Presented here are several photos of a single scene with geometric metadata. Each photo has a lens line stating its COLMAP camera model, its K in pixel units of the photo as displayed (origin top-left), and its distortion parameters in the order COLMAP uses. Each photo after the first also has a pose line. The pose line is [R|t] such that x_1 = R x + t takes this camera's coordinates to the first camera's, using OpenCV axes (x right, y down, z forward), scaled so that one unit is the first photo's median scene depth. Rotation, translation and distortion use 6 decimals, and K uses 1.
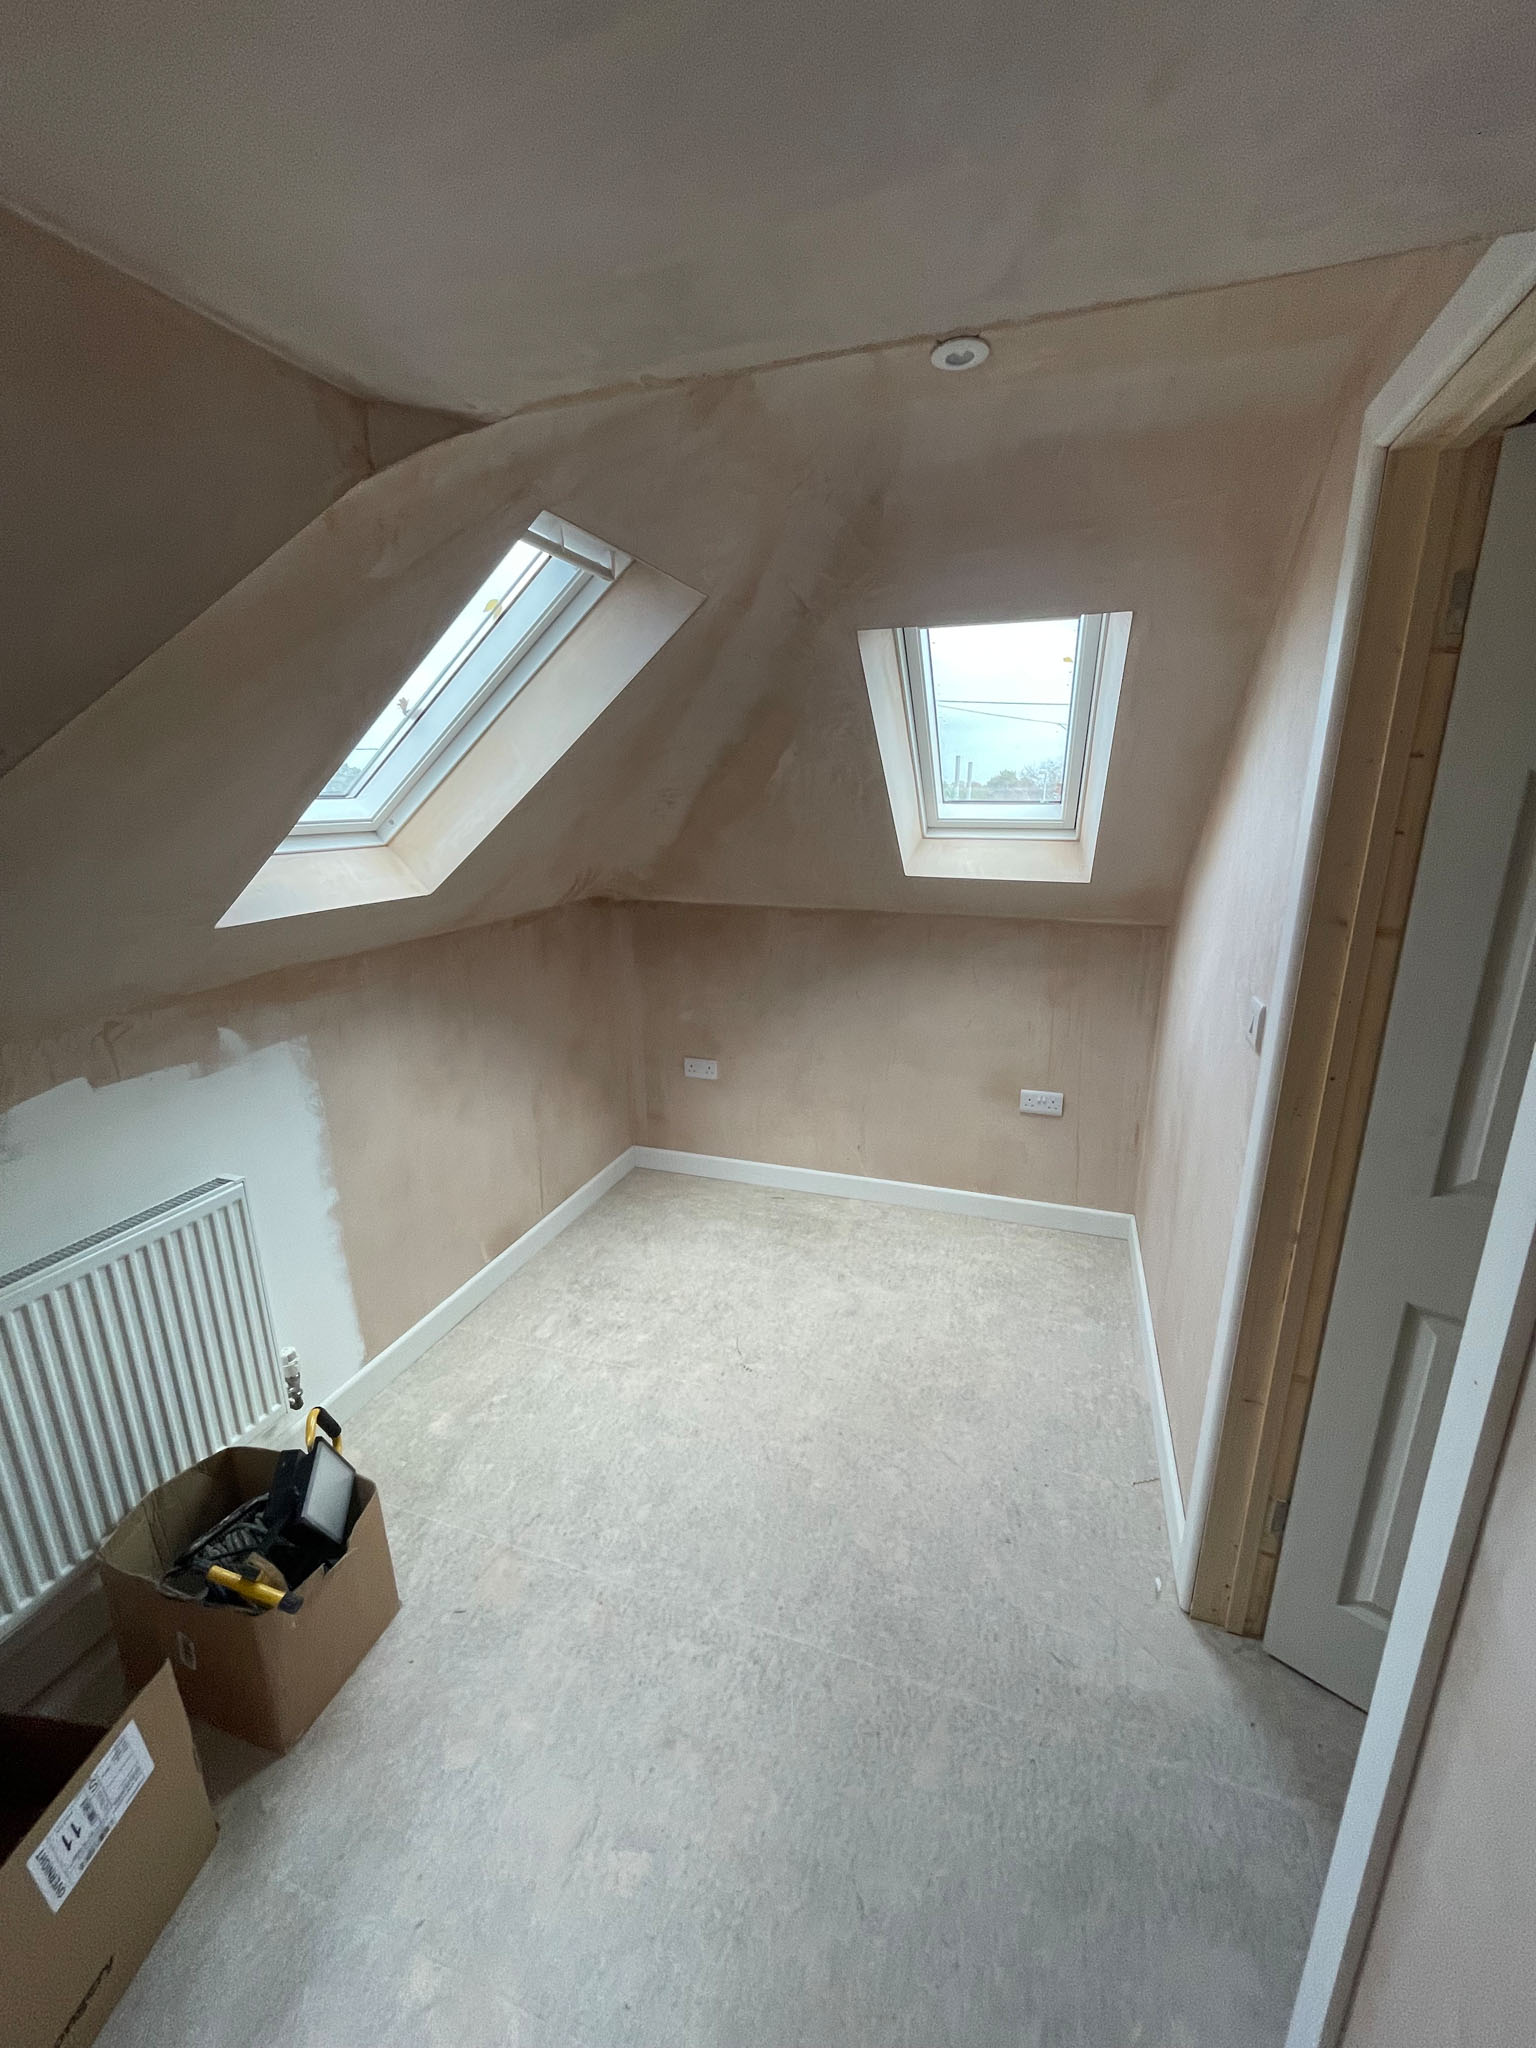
lens RADIAL K [[825.9, 0, 765.6], [0, 825.9, 1024.0], [0, 0, 1]] dist [-0.002556, 0.000625]
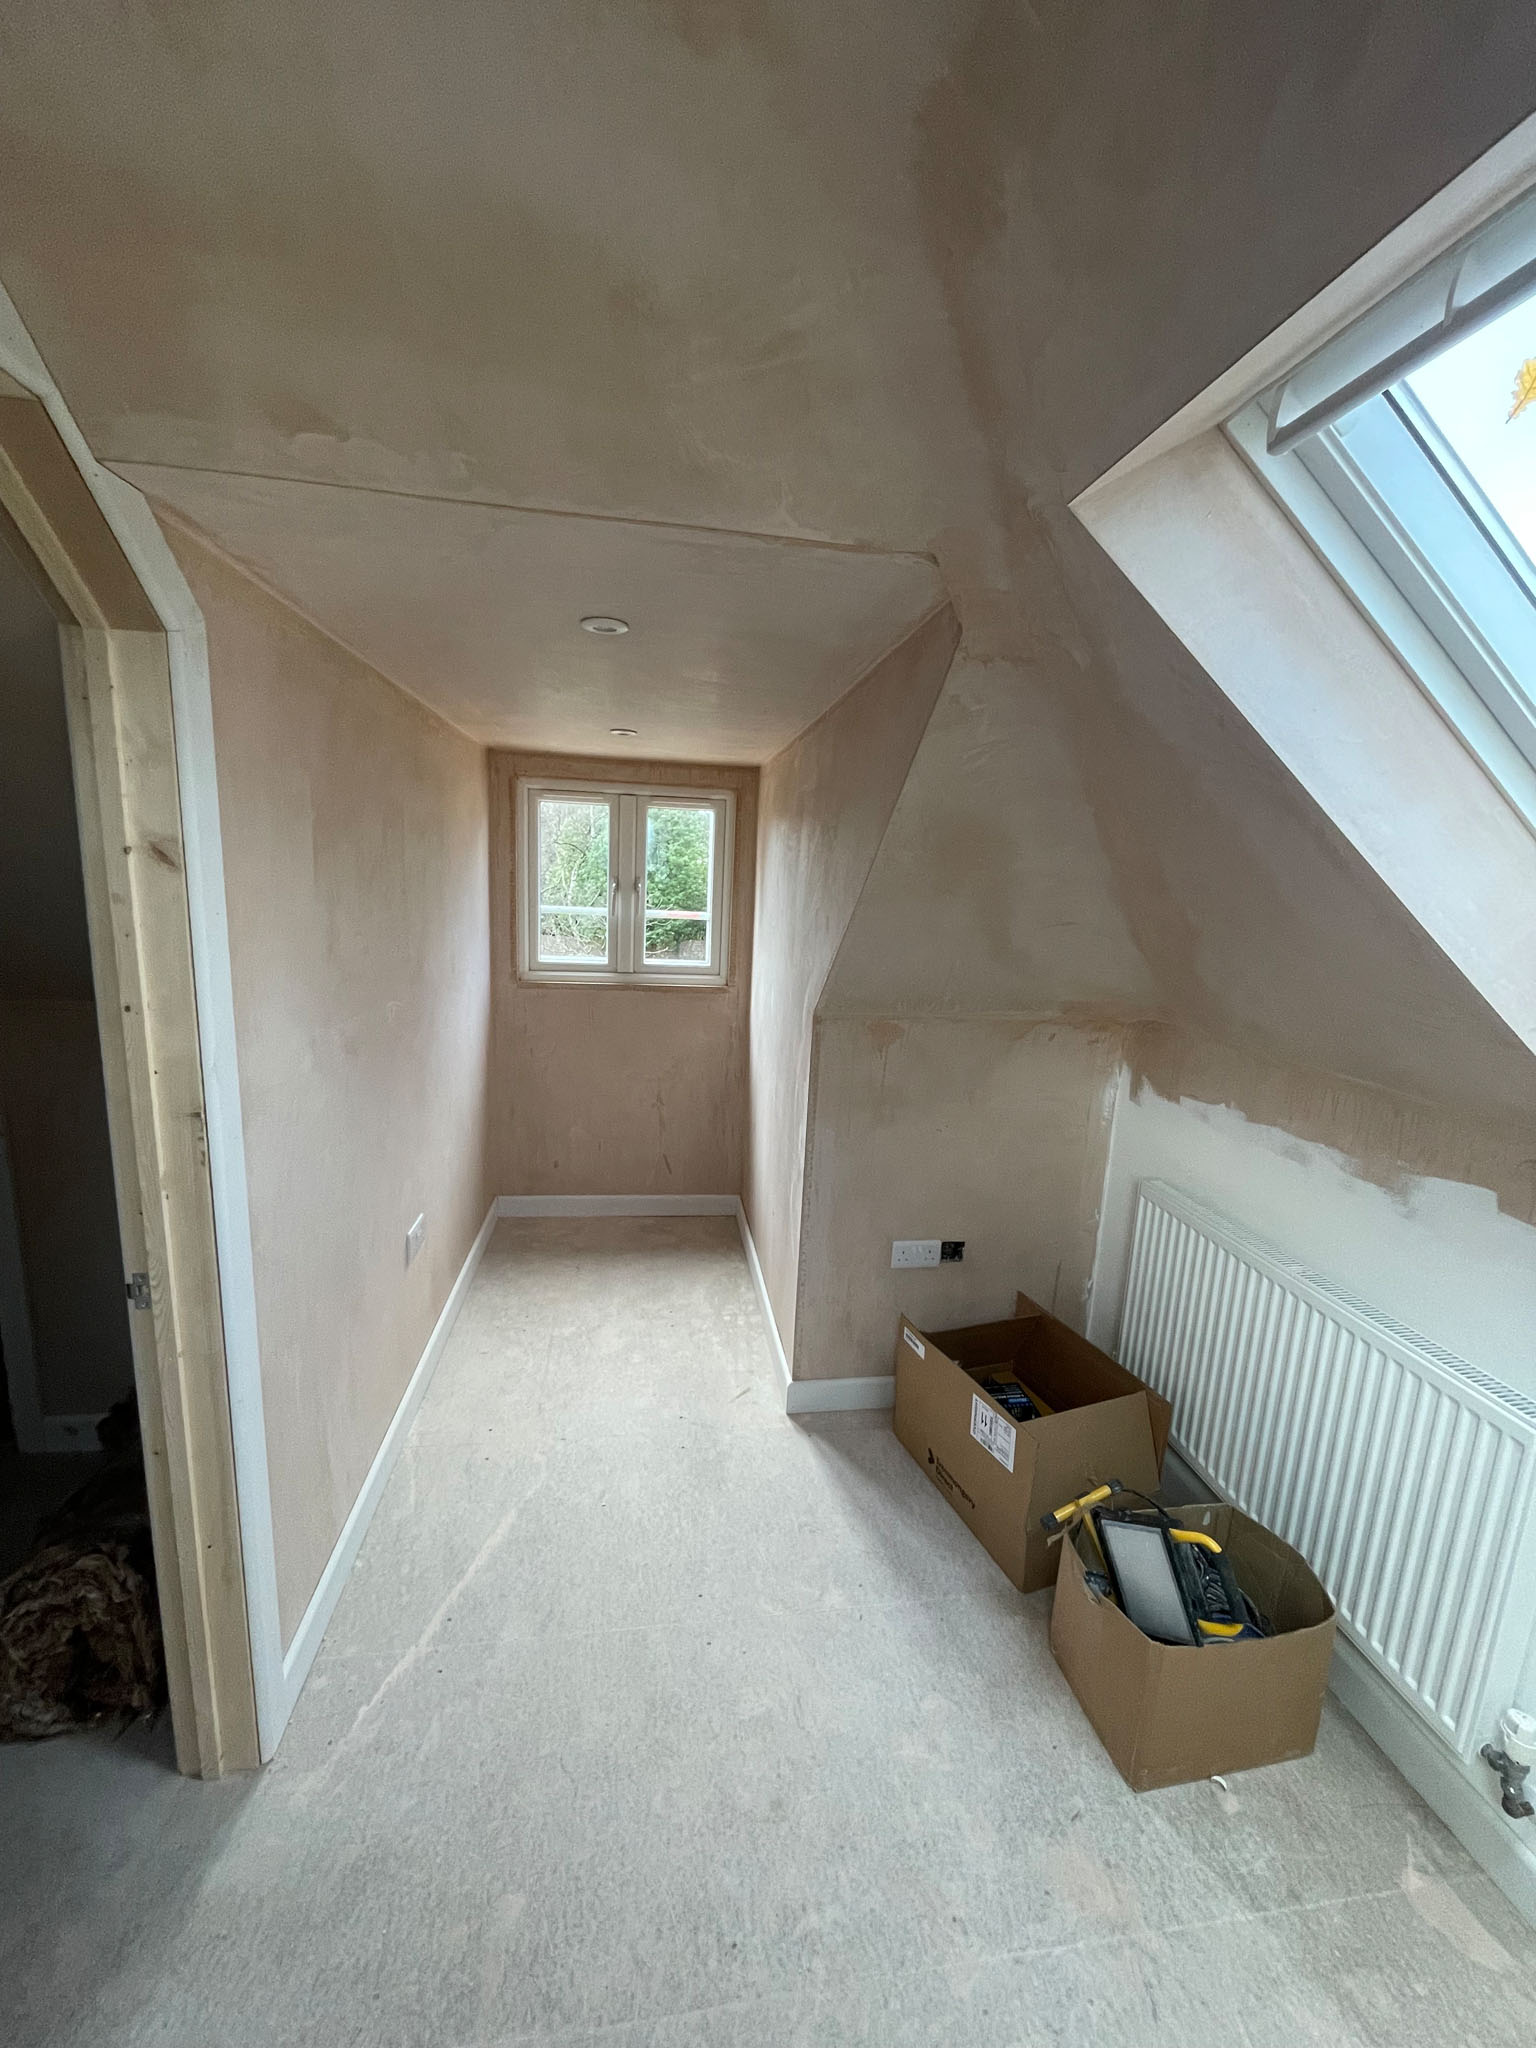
lens RADIAL K [[825.9, 0, 763.5], [0, 825.9, 1017.9], [0, 0, 1]] dist [-0.002556, 0.000625]
pose [[-0.881073, 0.060317, -0.469119, 0.285986], [-0.155451, 0.899808, 0.407653, -0.353697], [0.446705, 0.432096, -0.783420, 1.282570]]
